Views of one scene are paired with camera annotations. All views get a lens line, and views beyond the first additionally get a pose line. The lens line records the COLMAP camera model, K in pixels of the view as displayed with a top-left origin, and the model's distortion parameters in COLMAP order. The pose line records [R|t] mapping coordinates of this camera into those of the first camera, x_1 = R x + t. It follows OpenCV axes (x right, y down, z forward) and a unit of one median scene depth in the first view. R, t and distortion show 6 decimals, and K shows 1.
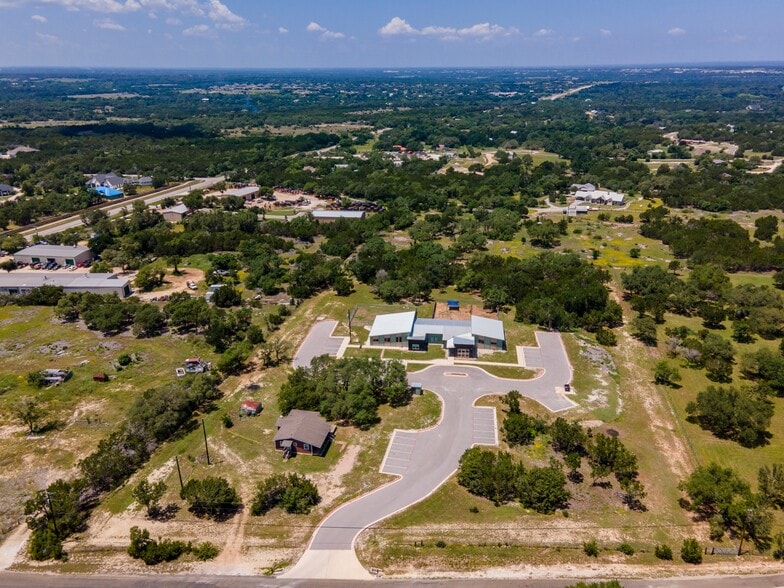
lens RADIAL K [[578.5, 0, 393.5], [0, 578.5, 293.4], [0, 0, 1]] dist [0.036790, 0.012989]
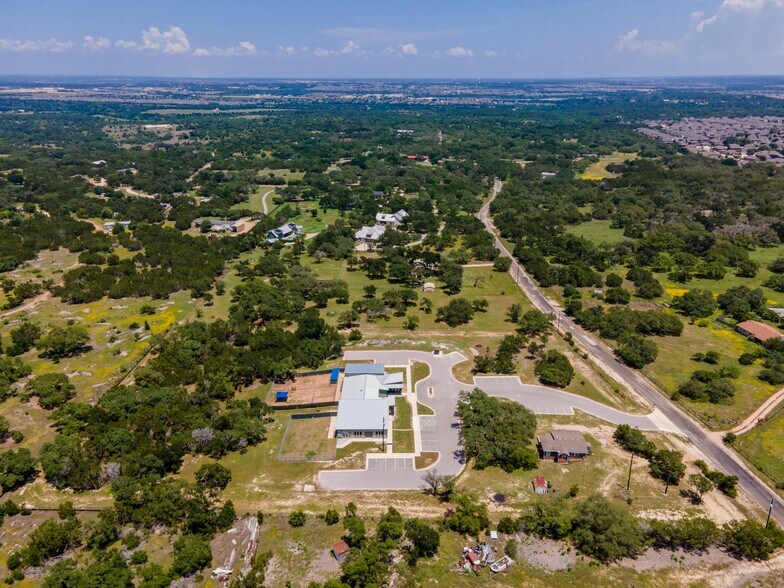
lens RADIAL K [[571.7, 0, 390.6], [0, 571.7, 288.2], [0, 0, 1]] dist [0.038149, 0.008555]
pose [[-0.123108, -0.339826, 0.932396, -1.339084], [0.365415, 0.858009, 0.360962, -0.739550], [-0.922668, 0.385148, 0.018550, 1.377498]]
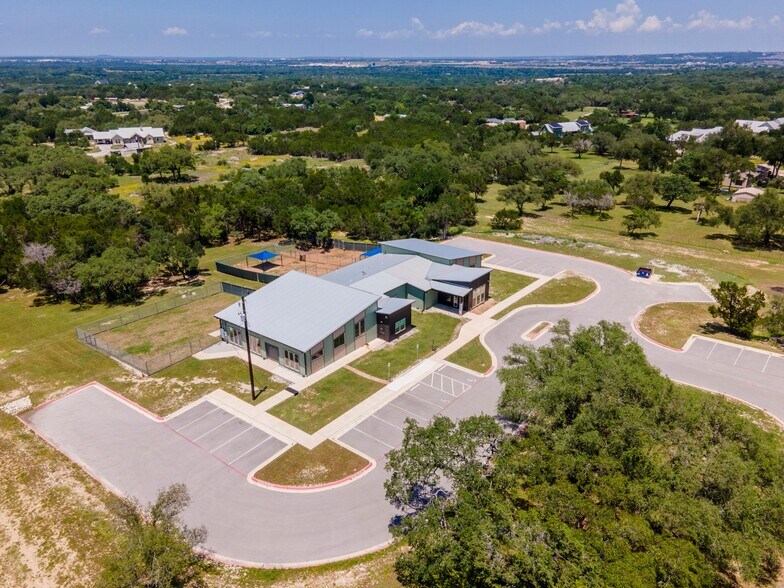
lens RADIAL K [[578.5, 0, 395.1], [0, 578.5, 305.9], [0, 0, 1]] dist [0.036790, 0.012989]
pose [[0.514618, -0.332473, 0.790335, -0.437436], [0.313467, 0.930905, 0.187496, 0.000043], [-0.798064, 0.151255, 0.583280, 1.161794]]
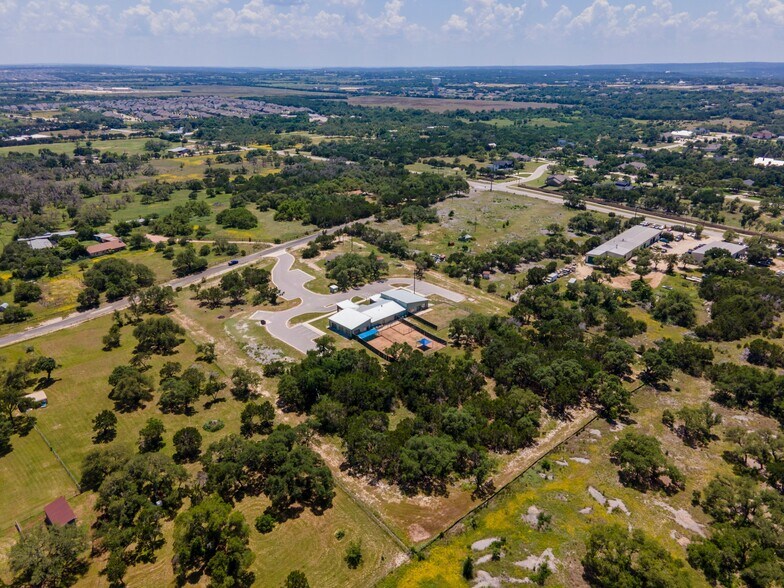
lens RADIAL K [[571.7, 0, 396.7], [0, 571.7, 292.8], [0, 0, 1]] dist [0.038149, 0.008555]
pose [[-0.625278, 0.298247, -0.721163, 1.481723], [-0.279820, 0.776963, 0.563940, -1.067091], [0.728511, 0.554415, -0.402363, 2.398962]]
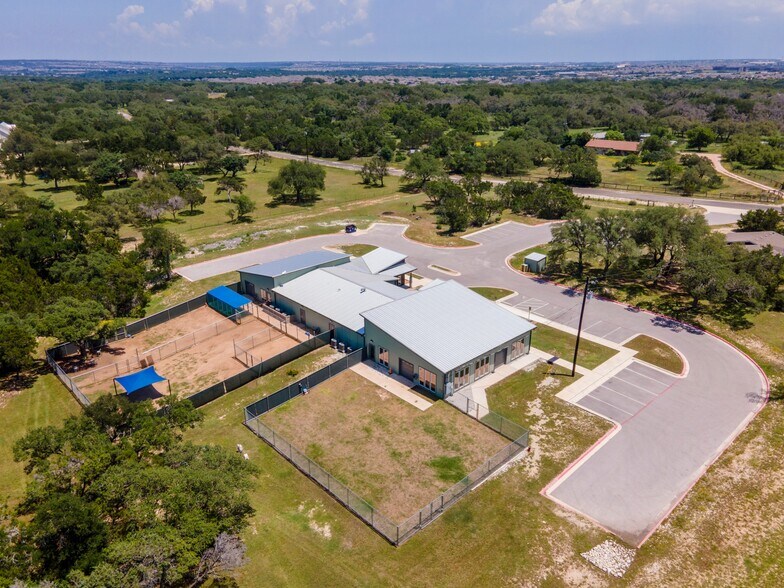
lens RADIAL K [[578.5, 0, 389.6], [0, 578.5, 297.4], [0, 0, 1]] dist [0.036790, 0.012989]
pose [[-0.768507, -0.232635, 0.596052, -0.296304], [0.241290, 0.757413, 0.606716, -0.299797], [-0.592601, 0.610087, -0.525945, 1.932058]]
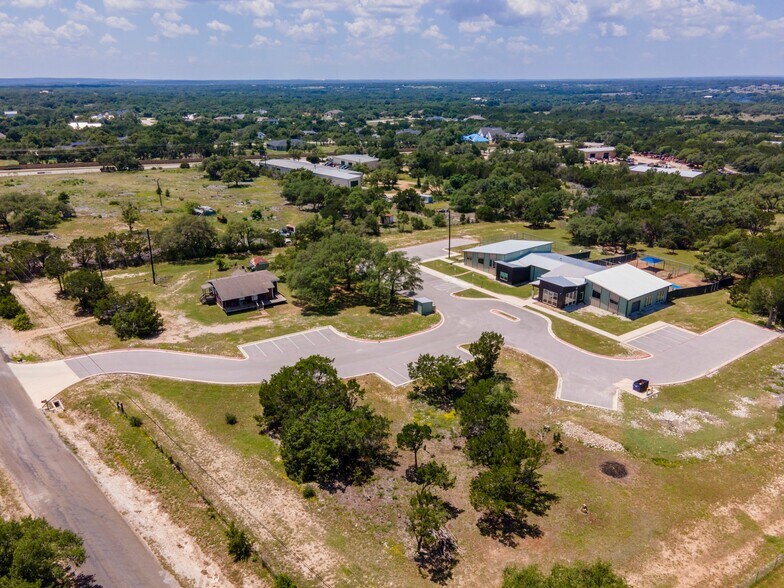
lens RADIAL K [[578.5, 0, 391.9], [0, 578.5, 289.2], [0, 0, 1]] dist [0.036790, 0.012989]
pose [[0.686618, 0.251650, -0.682076, 0.649000], [-0.266738, 0.959955, 0.085658, 0.127974], [0.676319, 0.123121, 0.726247, 0.621216]]
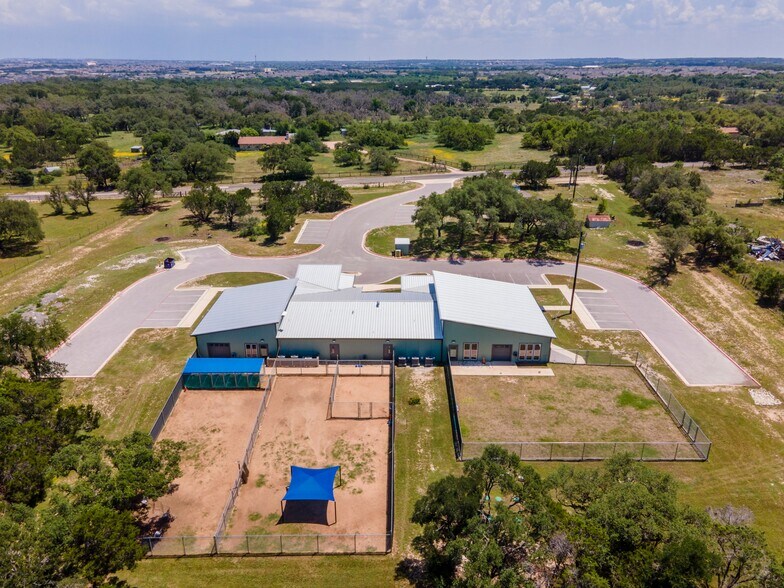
lens RADIAL K [[571.7, 0, 391.8], [0, 571.7, 301.6], [0, 0, 1]] dist [0.038149, 0.008555]
pose [[-0.992995, 0.054502, -0.104839, 0.167944], [-0.034325, 0.715945, 0.697312, -0.347490], [0.113064, 0.696026, -0.709059, 2.037171]]
